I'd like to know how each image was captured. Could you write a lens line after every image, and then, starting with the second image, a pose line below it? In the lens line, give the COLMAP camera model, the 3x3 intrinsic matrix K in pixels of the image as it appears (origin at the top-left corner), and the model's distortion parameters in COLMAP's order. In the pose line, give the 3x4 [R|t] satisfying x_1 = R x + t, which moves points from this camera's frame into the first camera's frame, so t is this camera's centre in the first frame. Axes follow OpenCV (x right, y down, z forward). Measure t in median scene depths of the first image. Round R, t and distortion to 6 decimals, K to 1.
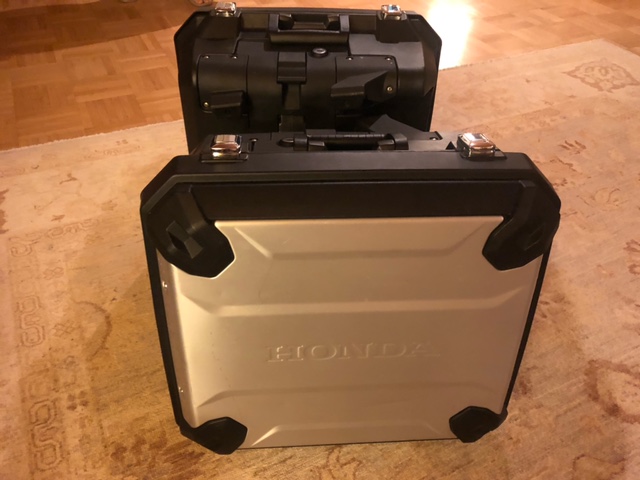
lens RADIAL K [[523.1, 0, 325.8], [0, 523.1, 239.7], [0, 0, 1]] dist [0.032225, -0.041928]
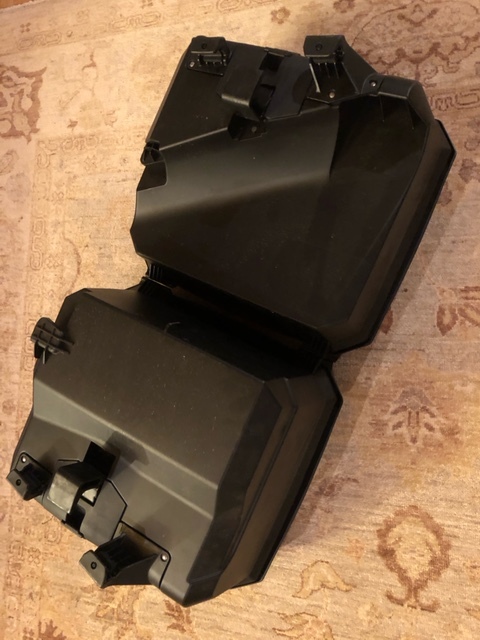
lens RADIAL K [[523.1, 0, 243.9], [0, 523.1, 320.8], [0, 0, 1]] dist [0.032225, -0.041928]
pose [[0.807705, 0.451729, -0.378884, 0.377818], [-0.026448, 0.669740, 0.742124, -0.598607], [0.588993, -0.589397, 0.552900, 0.382131]]
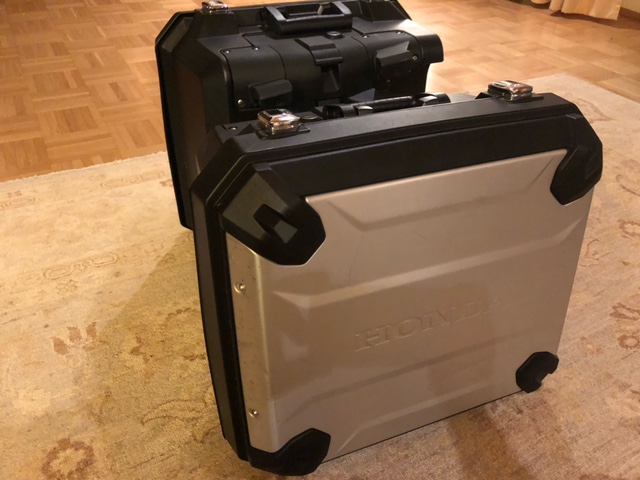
lens RADIAL K [[523.1, 0, 316.8], [0, 523.1, 239.1], [0, 0, 1]] dist [0.032225, -0.041928]
pose [[0.999205, -0.018997, 0.035050, 0.079023], [0.021374, 0.997406, -0.068732, -0.055832], [-0.033653, 0.069426, 0.997019, 0.184089]]
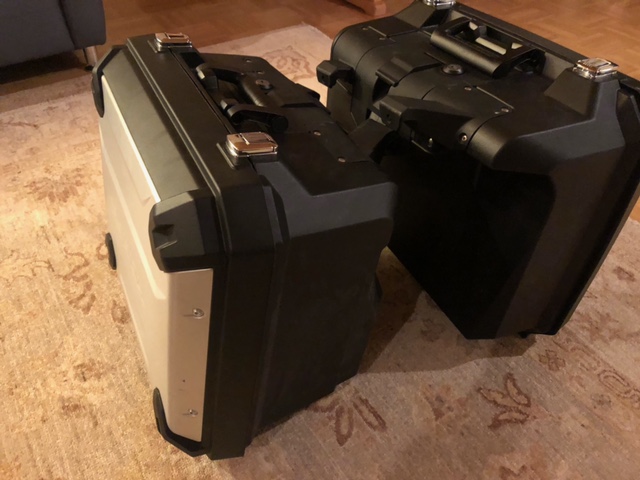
lens RADIAL K [[523.1, 0, 315.4], [0, 523.1, 240.0], [0, 0, 1]] dist [0.032225, -0.041928]
pose [[0.113915, 0.640841, -0.759175, 0.711859], [-0.659295, 0.620403, 0.424772, -0.424840], [0.743205, 0.452132, 0.493176, 0.571989]]
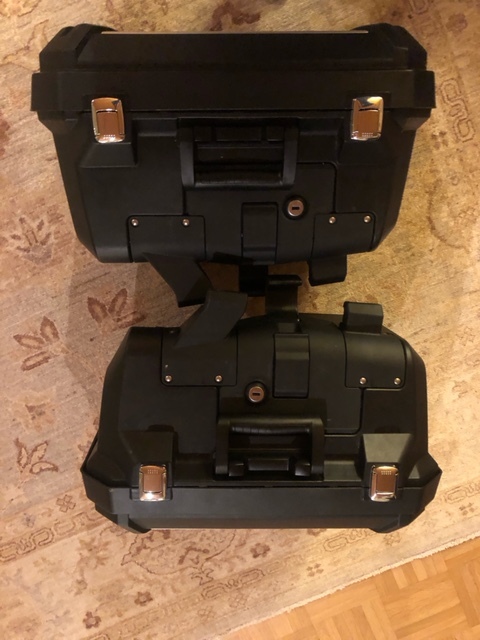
lens RADIAL K [[523.1, 0, 240.8], [0, 523.1, 320.6], [0, 0, 1]] dist [0.032225, -0.041928]
pose [[-0.995950, -0.042330, -0.079318, 0.054913], [-0.016663, -0.780038, 0.625511, -0.579325], [-0.088349, 0.624299, 0.776173, 0.253467]]
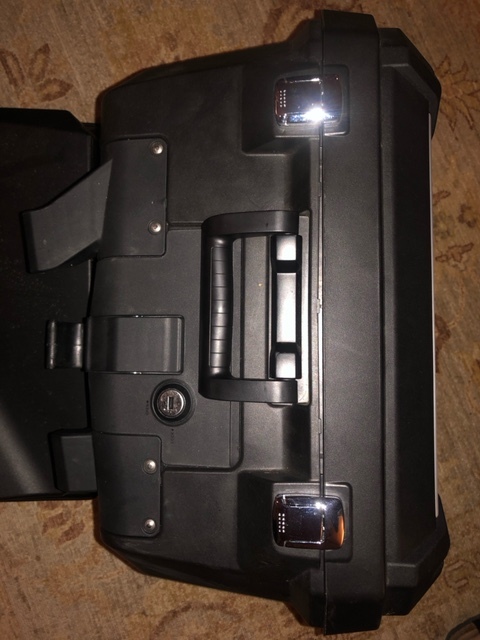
lens RADIAL K [[523.1, 0, 241.2], [0, 523.1, 322.2], [0, 0, 1]] dist [0.032225, -0.041928]
pose [[0.072018, -0.996643, 0.038939, -0.001674], [0.627892, 0.075636, 0.774617, -0.368237], [-0.774962, -0.031337, 0.631231, 0.368107]]
